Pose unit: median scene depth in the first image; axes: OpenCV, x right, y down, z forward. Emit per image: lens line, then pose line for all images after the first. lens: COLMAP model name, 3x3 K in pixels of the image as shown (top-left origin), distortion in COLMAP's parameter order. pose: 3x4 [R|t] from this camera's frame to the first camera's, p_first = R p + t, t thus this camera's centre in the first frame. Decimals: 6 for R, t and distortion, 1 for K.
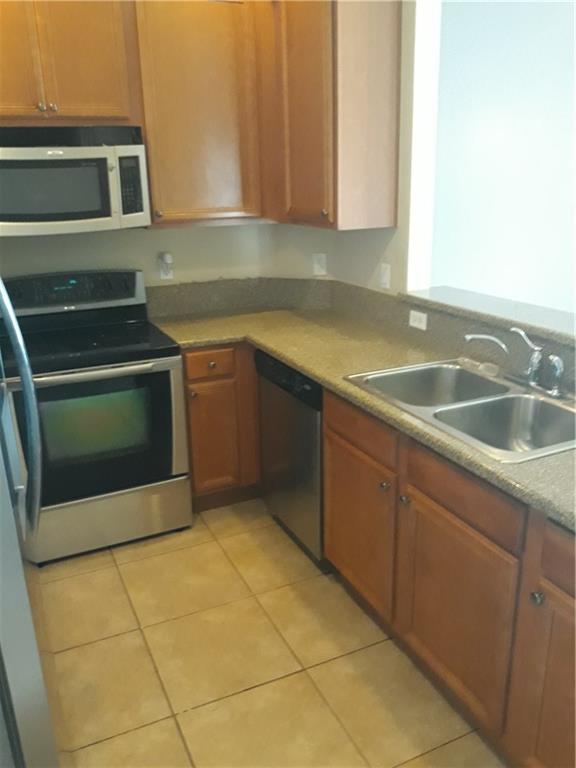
lens RADIAL K [[637.4, 0, 286.5], [0, 637.4, 386.0], [0, 0, 1]] dist [0.022063, -0.037715]
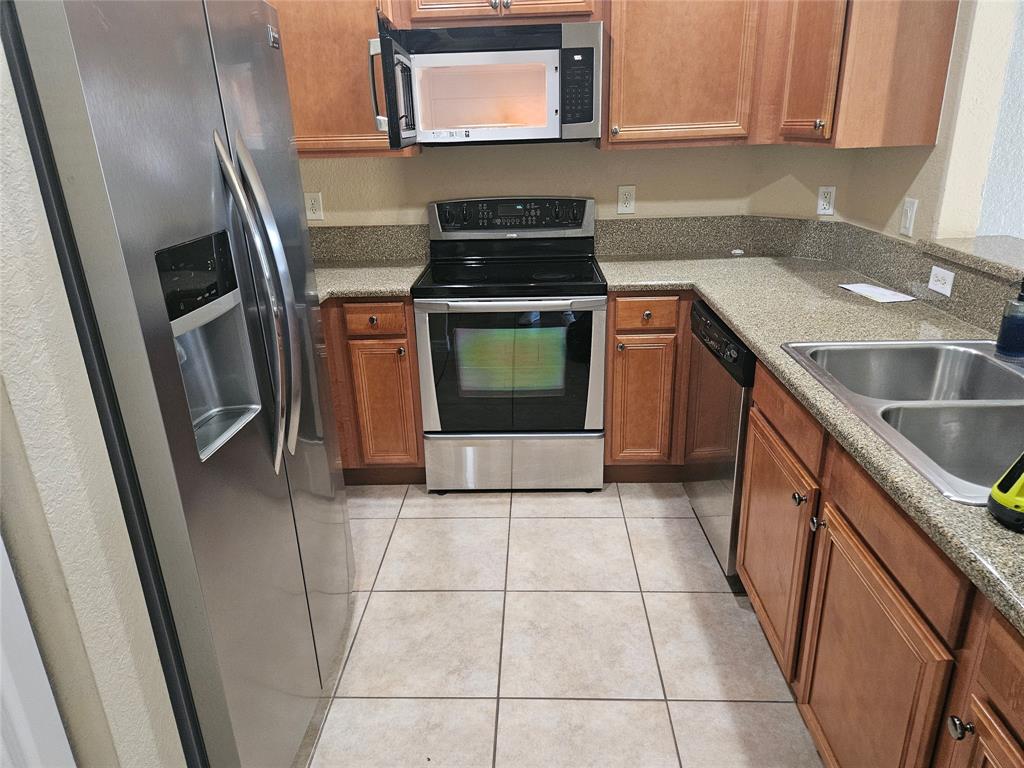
lens RADIAL K [[682.8, 0, 516.2], [0, 682.8, 382.7], [0, 0, 1]] dist [0.061772, -0.050978]
pose [[0.891759, 0.156528, -0.424576, 0.131333], [-0.133527, 0.987512, 0.083612, 0.004401], [0.432361, -0.017869, 0.901523, 0.118707]]
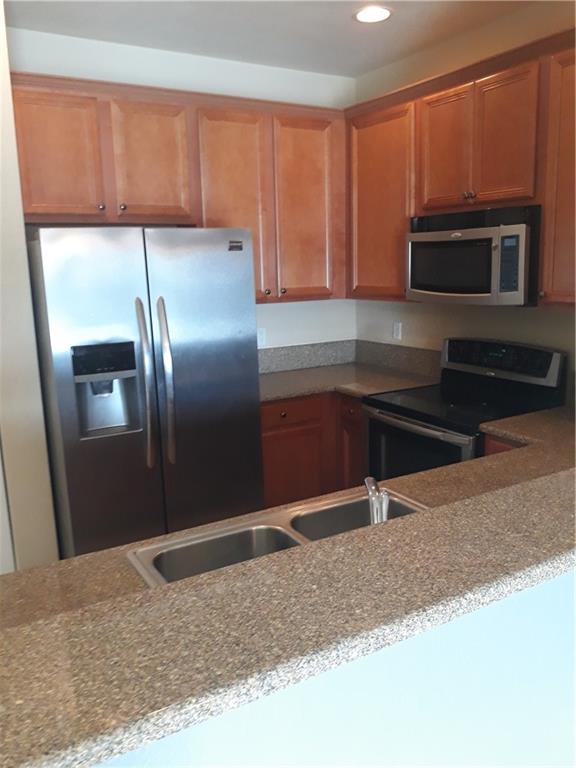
lens RADIAL K [[637.4, 0, 287.9], [0, 637.4, 384.5], [0, 0, 1]] dist [0.022063, -0.037715]
pose [[0.111522, 0.218326, -0.969483, 0.714073], [-0.284940, 0.941631, 0.179276, -0.217328], [0.952036, 0.256251, 0.167222, 0.553925]]
